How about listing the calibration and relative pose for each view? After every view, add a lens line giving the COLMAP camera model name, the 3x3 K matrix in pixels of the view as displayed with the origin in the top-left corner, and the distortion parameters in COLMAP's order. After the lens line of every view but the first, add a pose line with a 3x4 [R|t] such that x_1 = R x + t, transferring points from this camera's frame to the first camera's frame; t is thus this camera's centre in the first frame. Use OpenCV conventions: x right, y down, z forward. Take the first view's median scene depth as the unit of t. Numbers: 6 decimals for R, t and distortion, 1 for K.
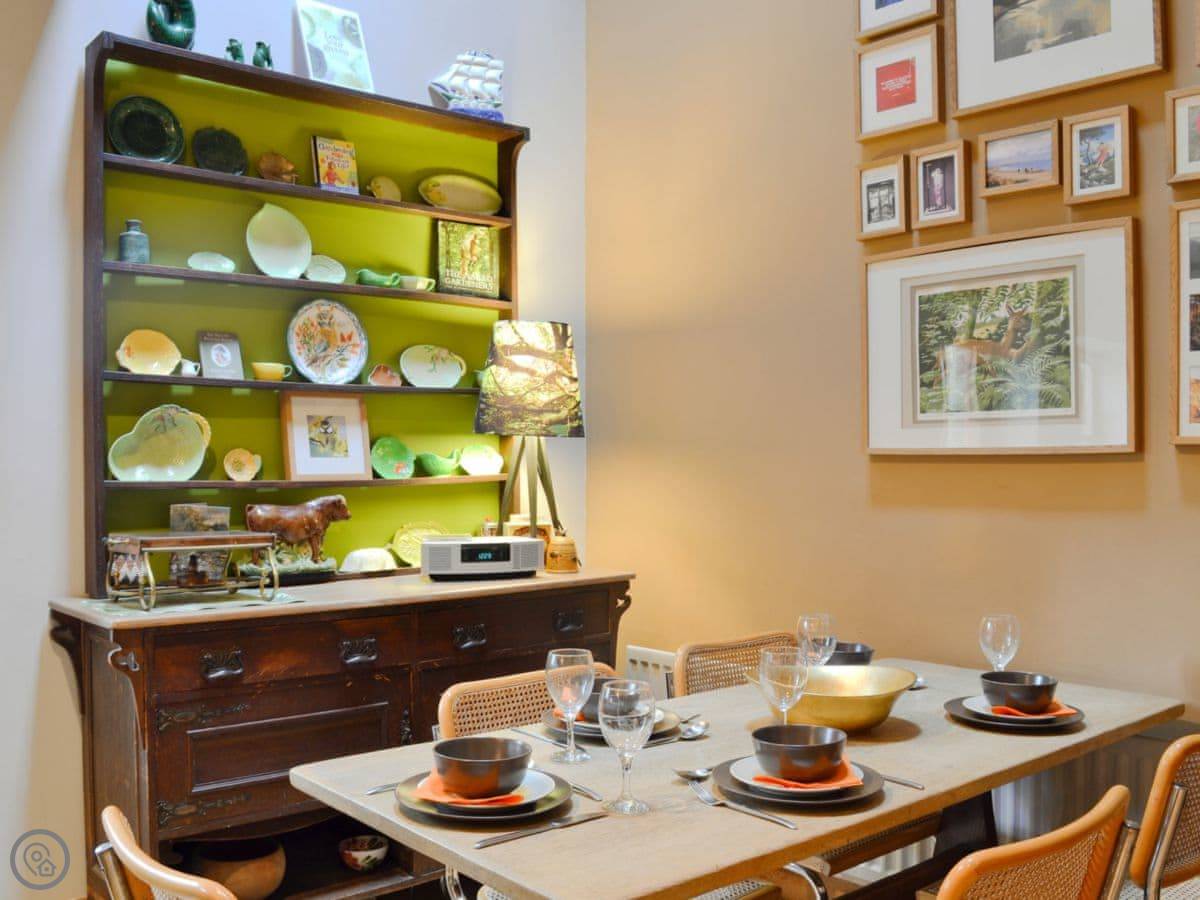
lens RADIAL K [[1128.6, 0, 600.0], [0, 1128.6, 450.0], [0, 0, 1]] dist [-0.093759, 0.011782]
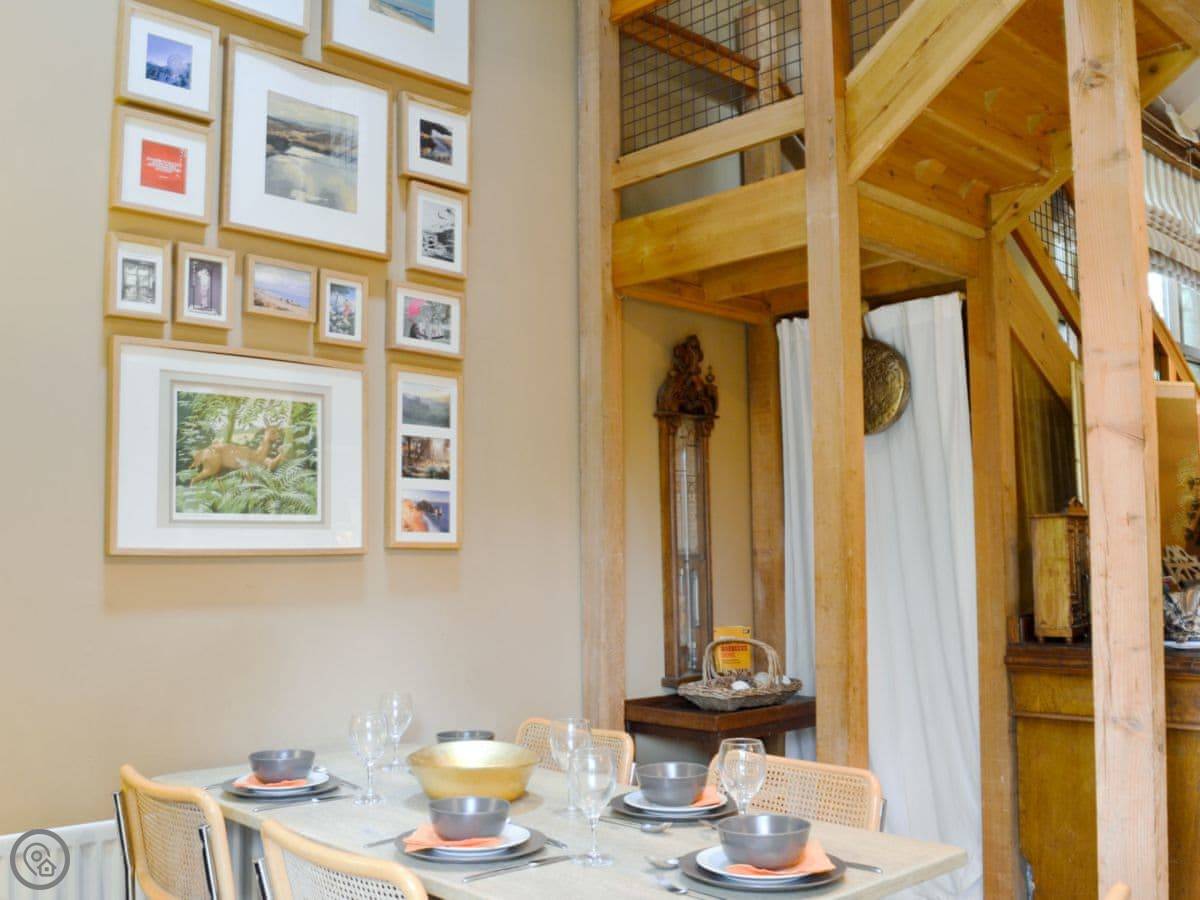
lens RADIAL K [[1128.6, 0, 600.0], [0, 1128.6, 450.0], [0, 0, 1]] dist [-0.093759, 0.011782]
pose [[-0.042275, 0.095298, 0.994551, -0.718755], [0.003863, 0.995449, -0.095220, 0.006756], [-0.999099, -0.000184, -0.042451, 0.707733]]
